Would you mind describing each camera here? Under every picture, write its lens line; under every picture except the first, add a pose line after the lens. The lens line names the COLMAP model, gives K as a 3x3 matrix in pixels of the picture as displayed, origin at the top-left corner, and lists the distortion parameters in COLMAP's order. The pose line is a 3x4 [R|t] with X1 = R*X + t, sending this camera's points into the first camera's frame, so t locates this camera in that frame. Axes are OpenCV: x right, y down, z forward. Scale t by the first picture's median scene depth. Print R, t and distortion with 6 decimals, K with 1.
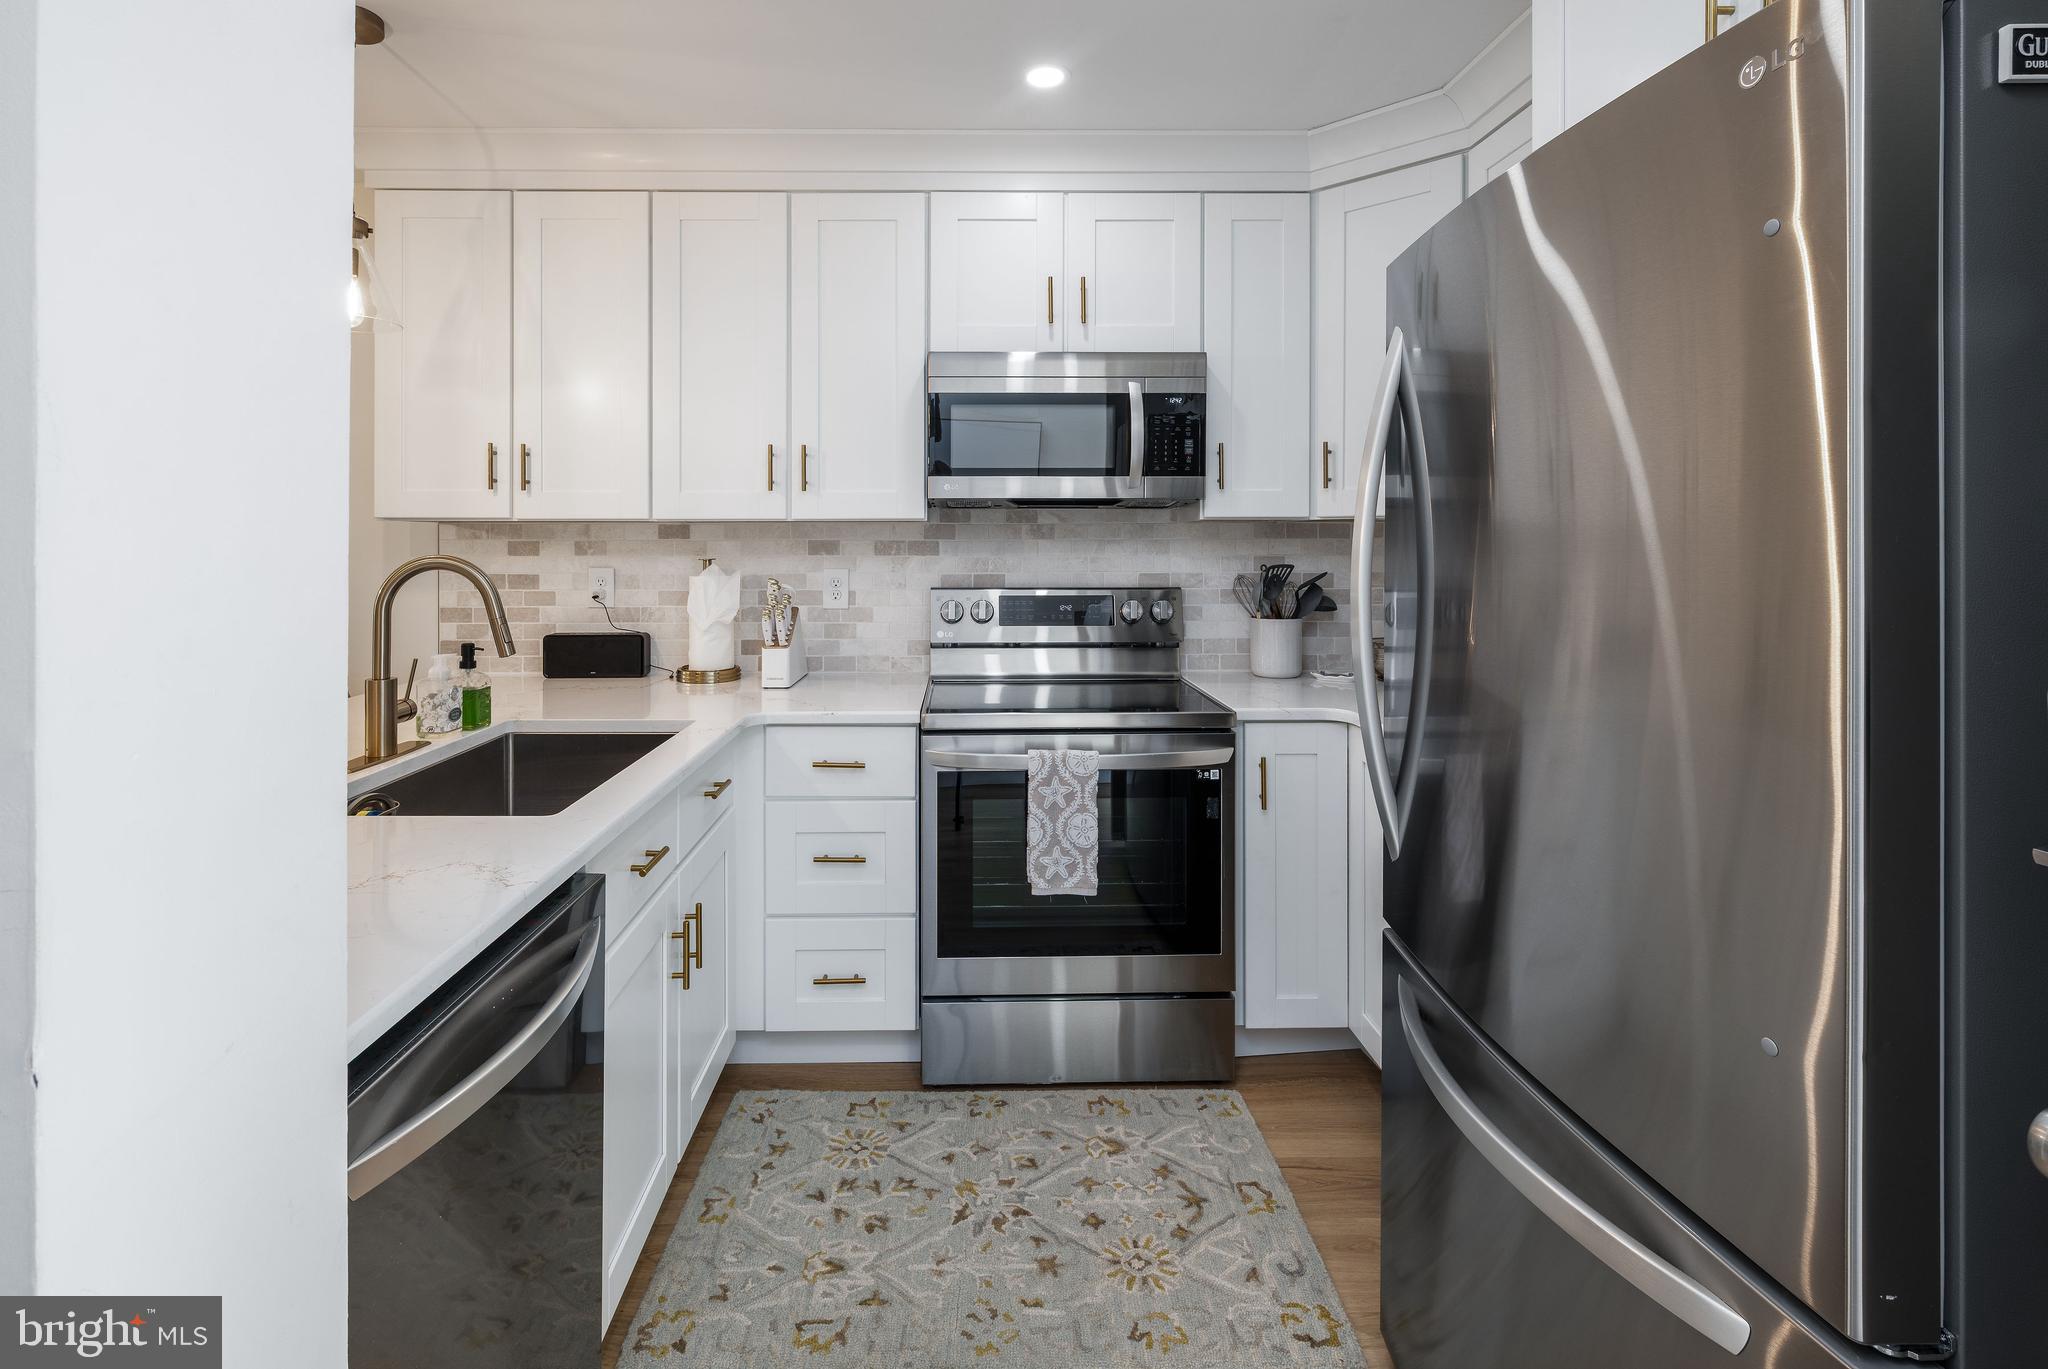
lens RADIAL K [[970.6, 0, 990.7], [0, 970.6, 539.6], [0, 0, 1]] dist [0.001925, 0.000004]
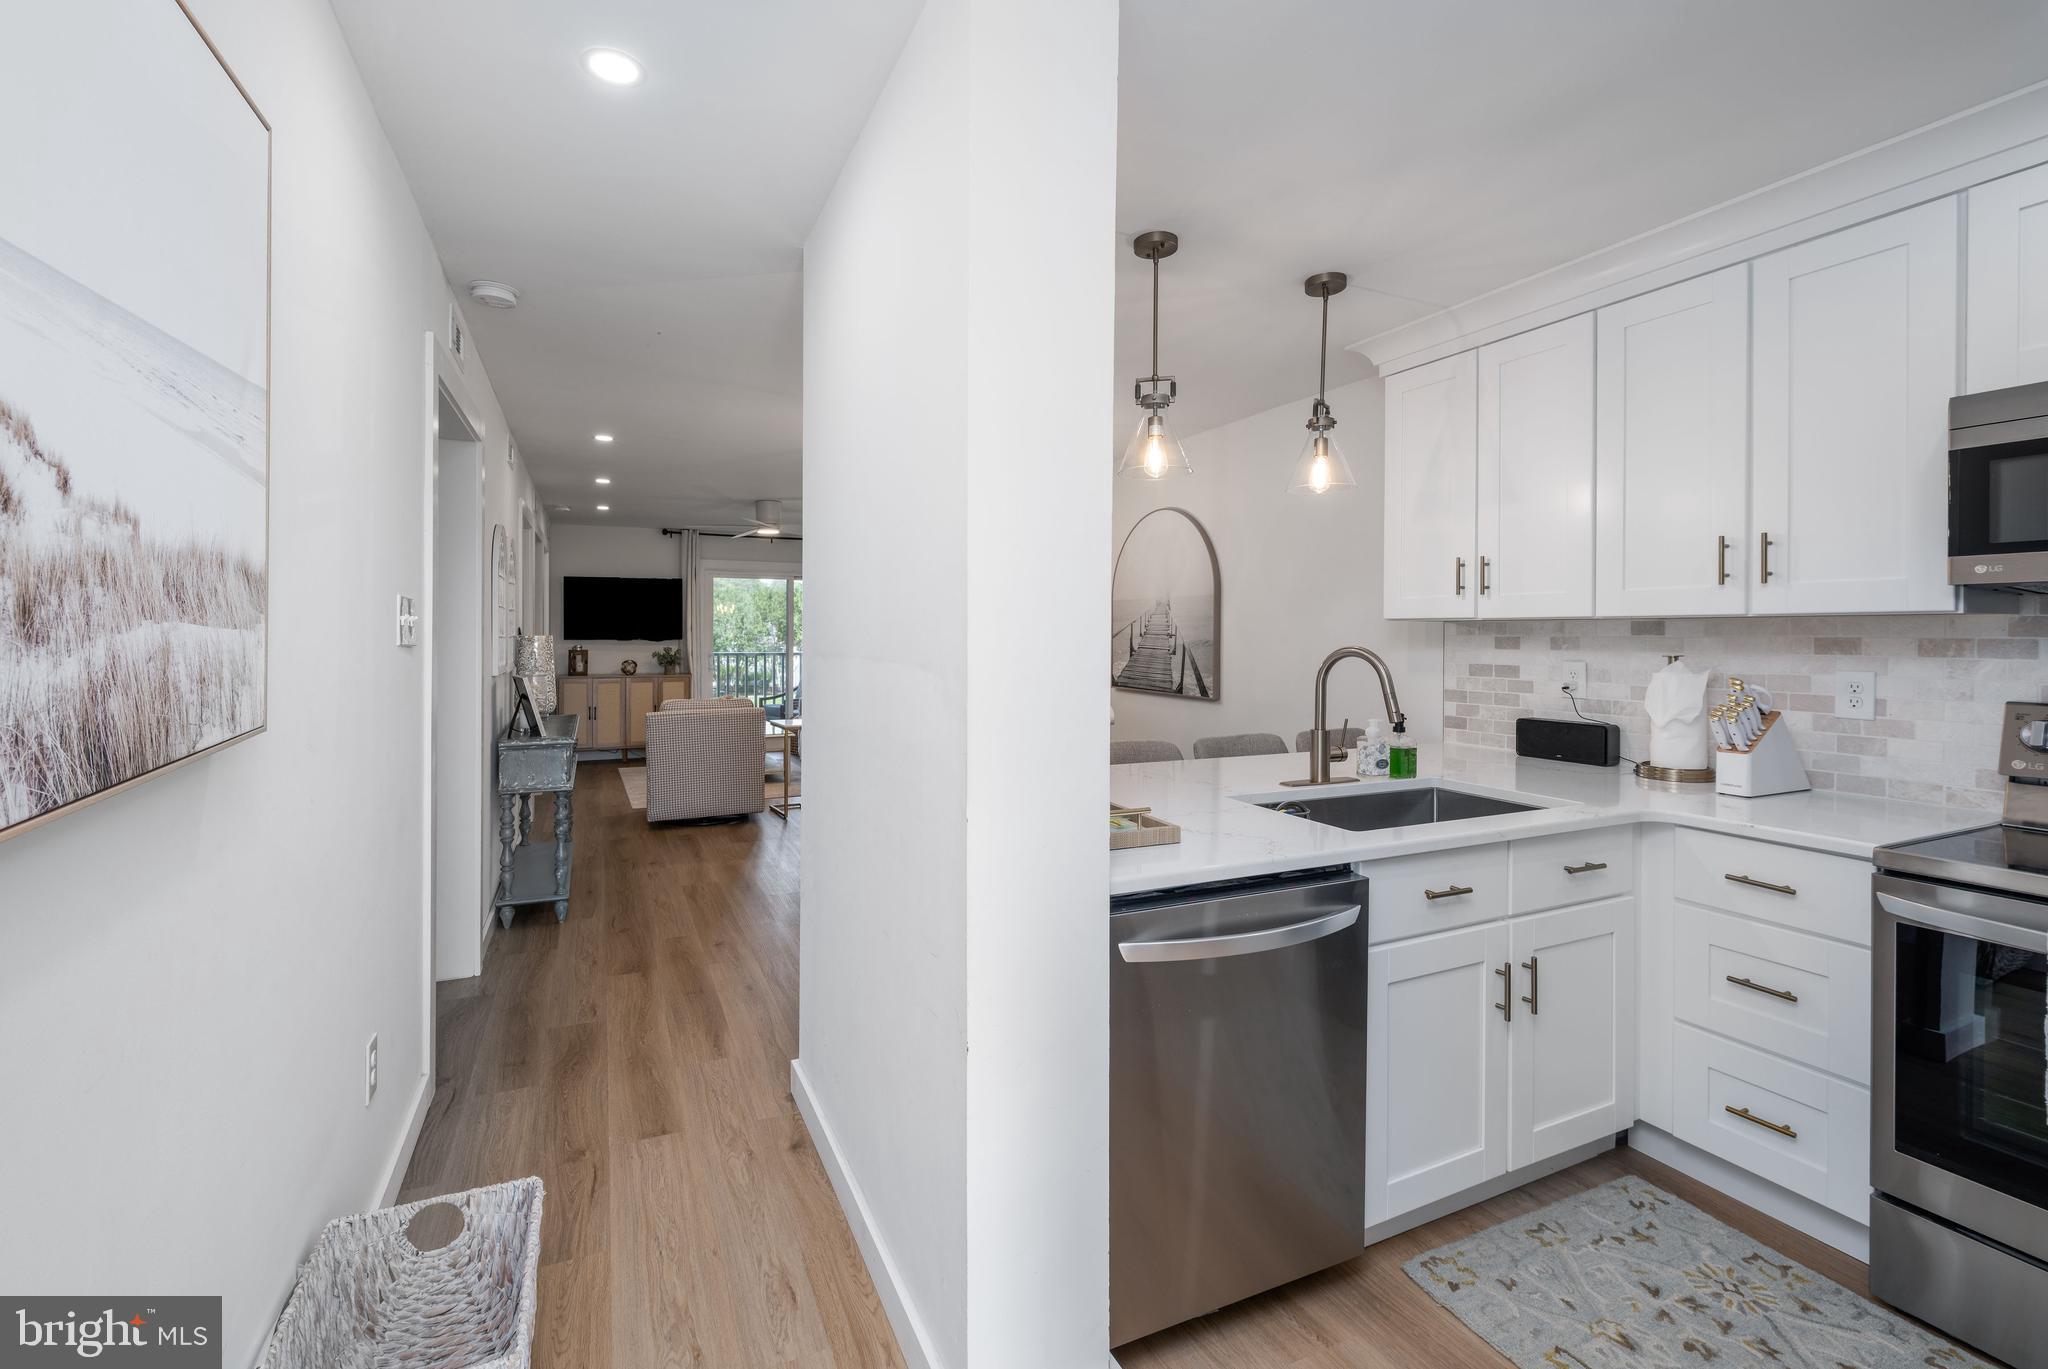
lens RADIAL K [[902.3, 0, 990.4], [0, 902.3, 623.1], [0, 0, 1]] dist [0.007753, 0.000098]
pose [[0.393897, -0.009362, -0.919107, 0.355629], [-0.002228, 0.999935, -0.011140, -0.001707], [0.919152, 0.006436, 0.393851, -0.003451]]
